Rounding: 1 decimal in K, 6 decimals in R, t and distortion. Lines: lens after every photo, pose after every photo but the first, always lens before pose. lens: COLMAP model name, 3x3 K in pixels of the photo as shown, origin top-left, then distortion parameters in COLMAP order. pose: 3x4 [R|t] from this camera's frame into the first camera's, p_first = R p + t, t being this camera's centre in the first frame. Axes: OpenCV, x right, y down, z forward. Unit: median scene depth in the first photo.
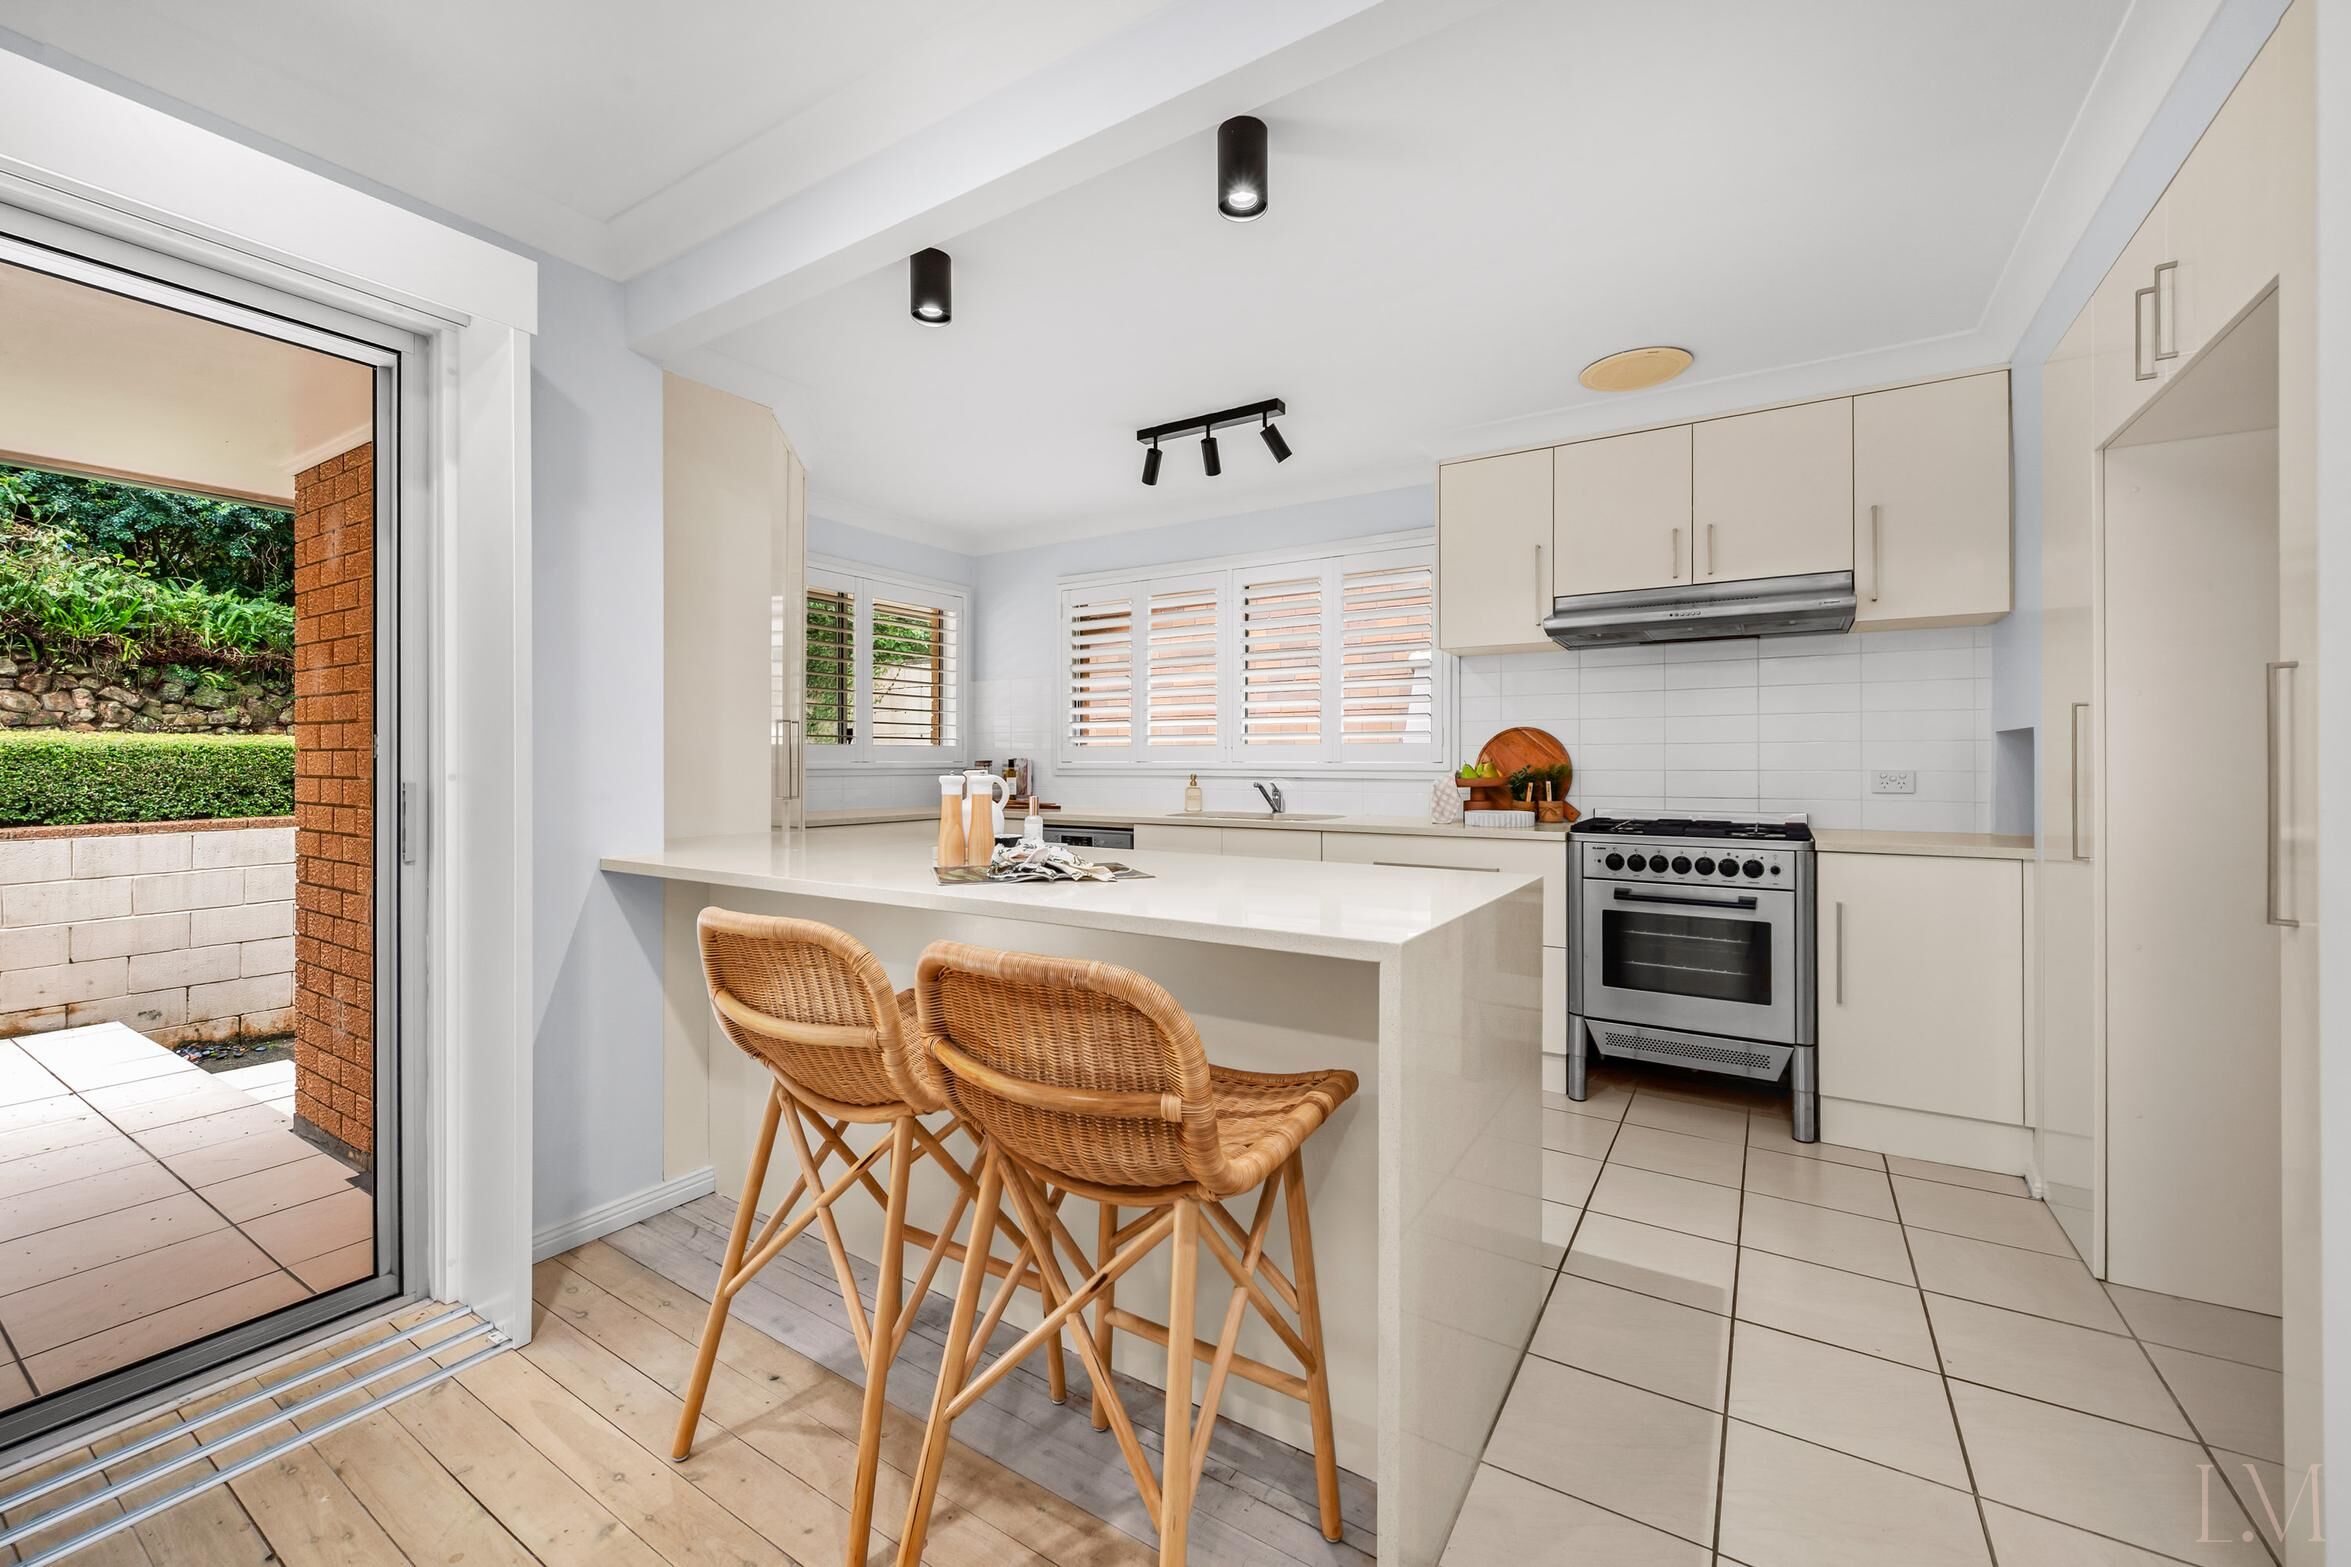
lens RADIAL K [[926.6, 0, 1174.7], [0, 926.6, 766.2], [0, 0, 1]] dist [-0.001328, -0.000091]
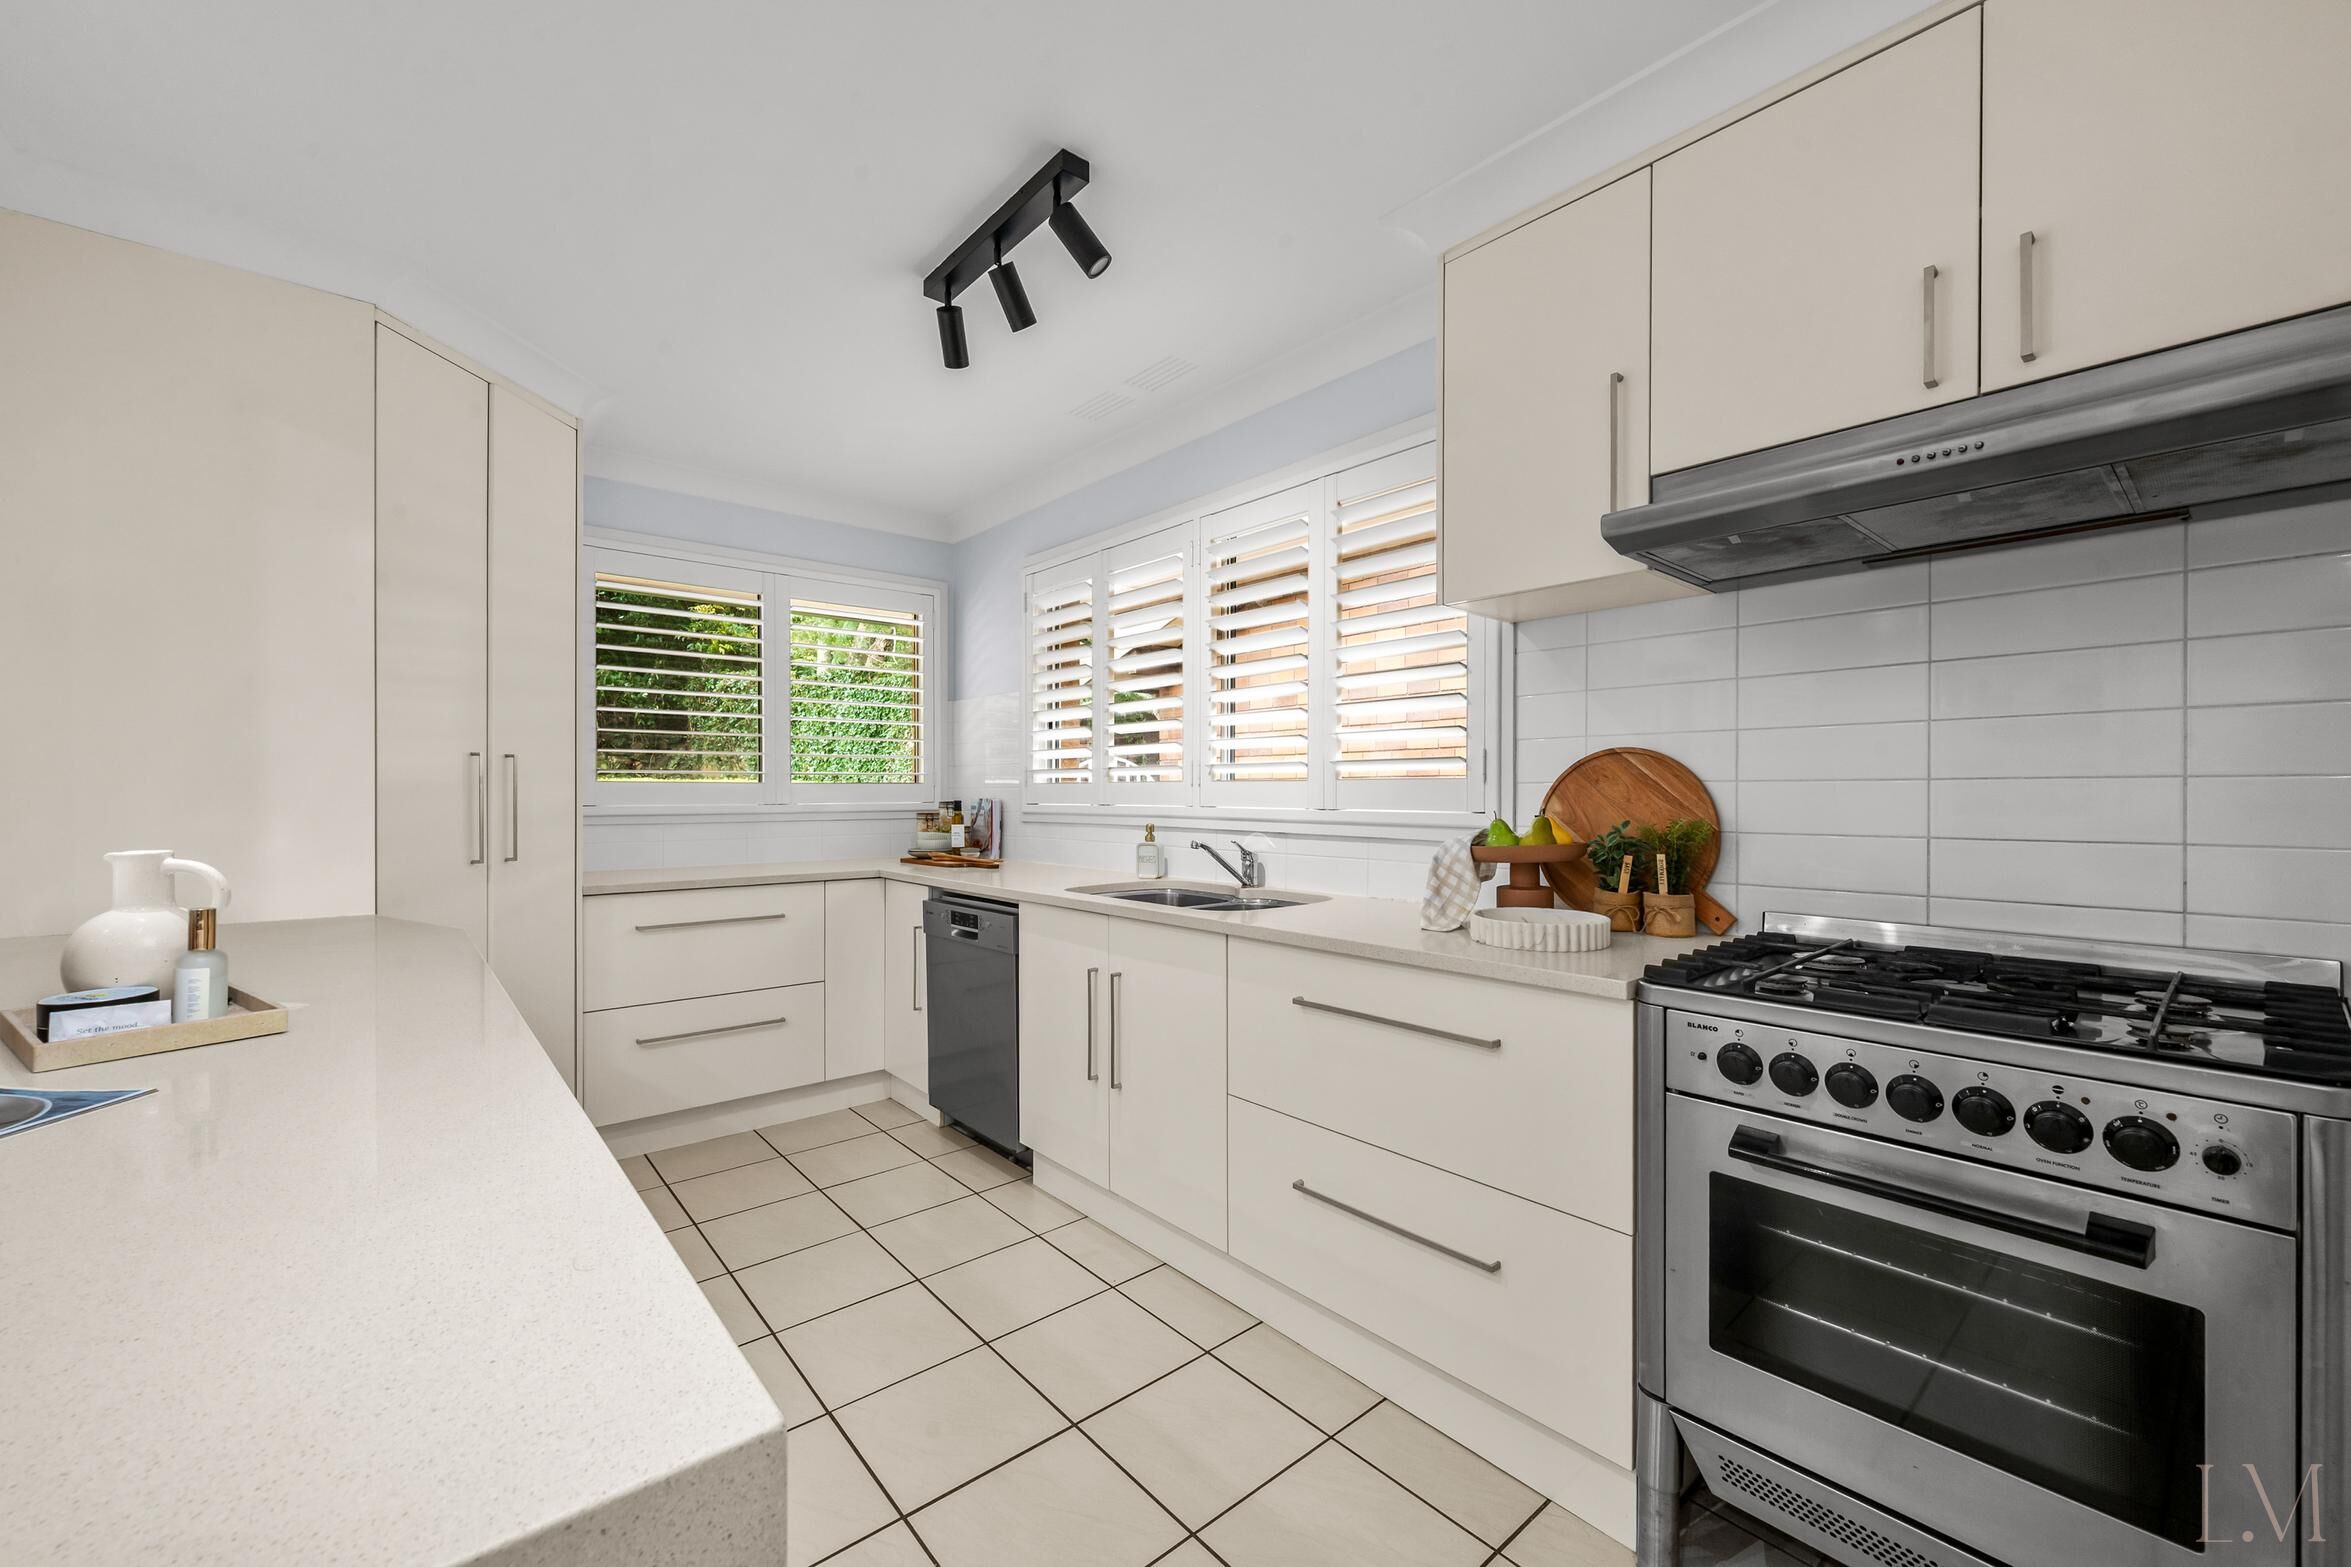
lens RADIAL K [[926.6, 0, 1180.8], [0, 926.6, 801.0], [0, 0, 1]] dist [-0.001328, -0.000091]
pose [[0.957612, 0.001251, -0.288058, 0.340825], [0.000768, 0.999976, 0.006895, -0.018848], [0.288060, -0.006824, 0.957588, 0.506781]]
